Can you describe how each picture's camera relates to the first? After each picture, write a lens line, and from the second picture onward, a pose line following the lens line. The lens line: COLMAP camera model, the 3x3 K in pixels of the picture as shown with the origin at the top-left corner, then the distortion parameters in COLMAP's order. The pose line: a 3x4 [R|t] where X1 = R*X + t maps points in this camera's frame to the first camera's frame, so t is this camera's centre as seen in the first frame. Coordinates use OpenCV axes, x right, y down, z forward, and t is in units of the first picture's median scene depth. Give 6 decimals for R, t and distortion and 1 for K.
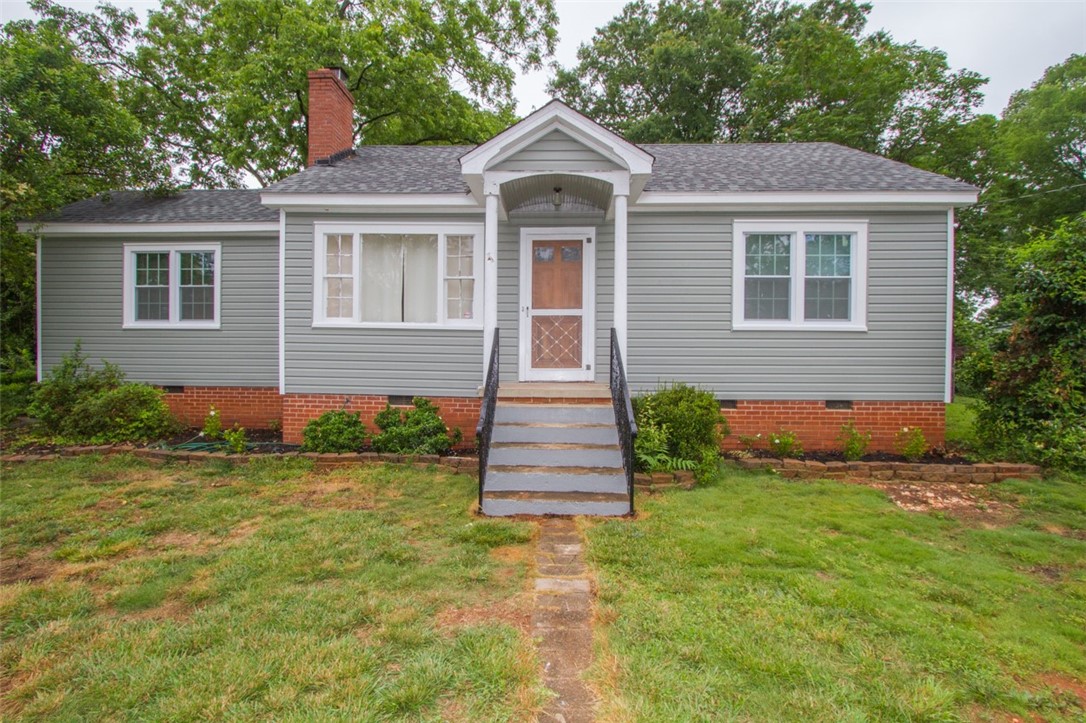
lens RADIAL K [[438.2, 0, 543.0], [0, 438.2, 361.5], [0, 0, 1]] dist [-0.002057, -0.000773]
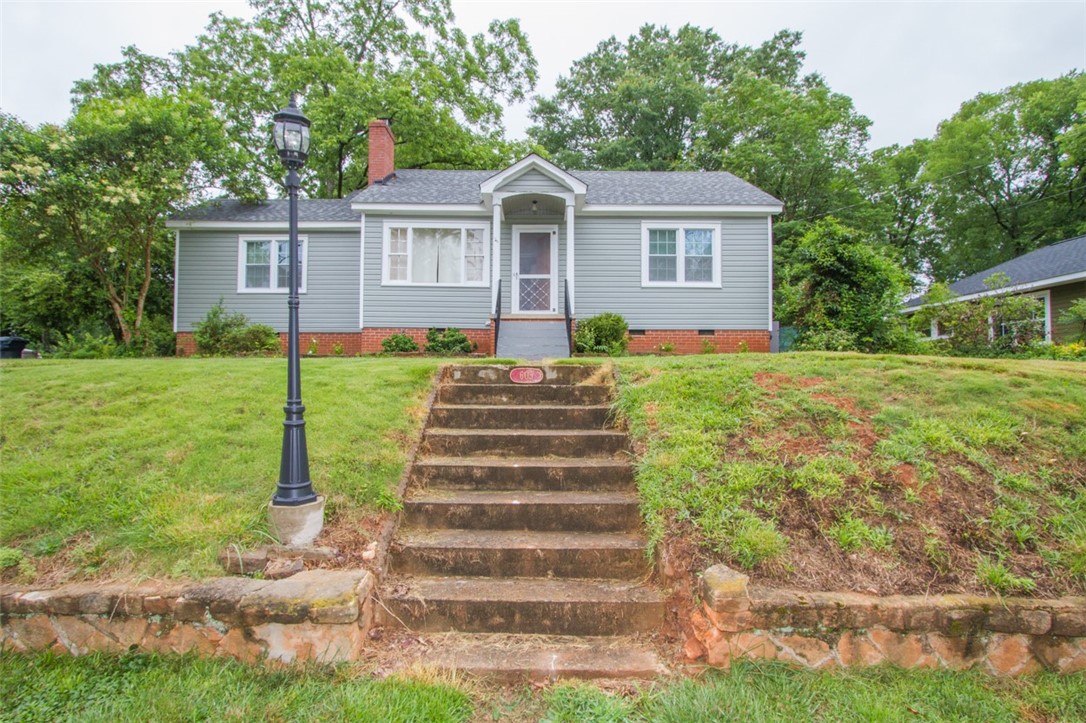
lens RADIAL K [[465.6, 0, 543.0], [0, 465.6, 361.5], [0, 0, 1]] dist [0.002325, 0.000440]
pose [[0.999297, -0.002550, 0.037393, -0.003552], [0.004244, 0.998964, -0.045305, 0.279016], [-0.037239, 0.045432, 0.998273, -0.705096]]
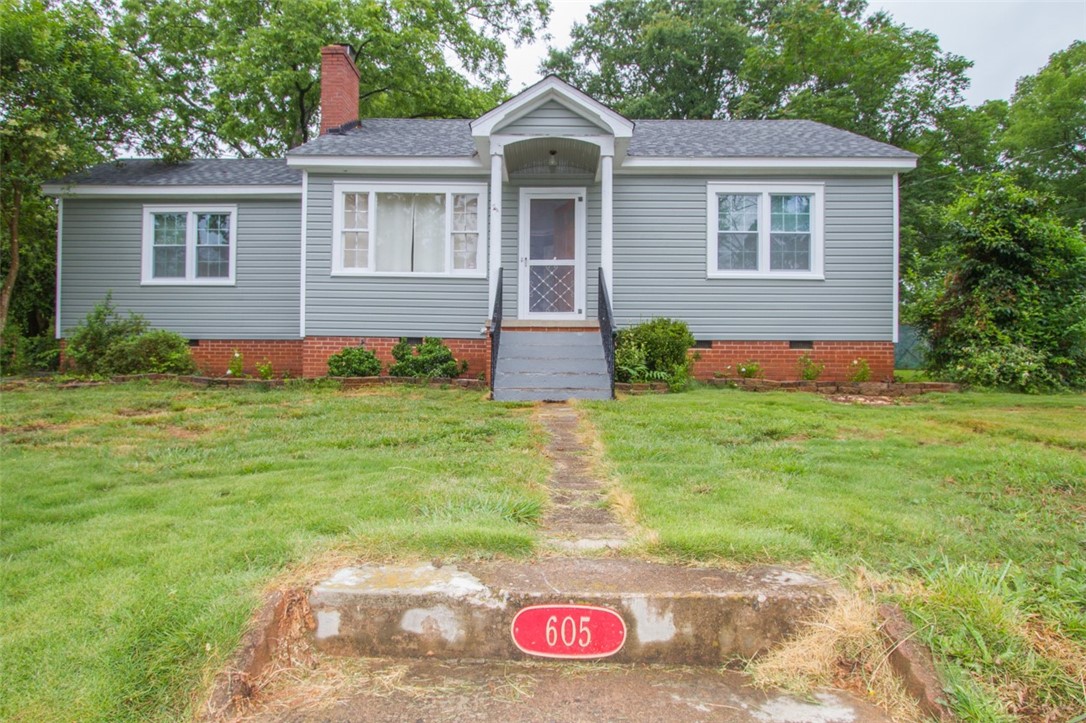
lens RADIAL K [[495.5, 0, 543.0], [0, 495.5, 361.5], [0, 0, 1]] dist [-0.002429, 0.000558]
pose [[0.999788, 0.000361, 0.020574, -0.017174], [0.000101, 0.999748, -0.022456, 0.167738], [-0.020577, 0.022453, 0.999536, -0.259516]]
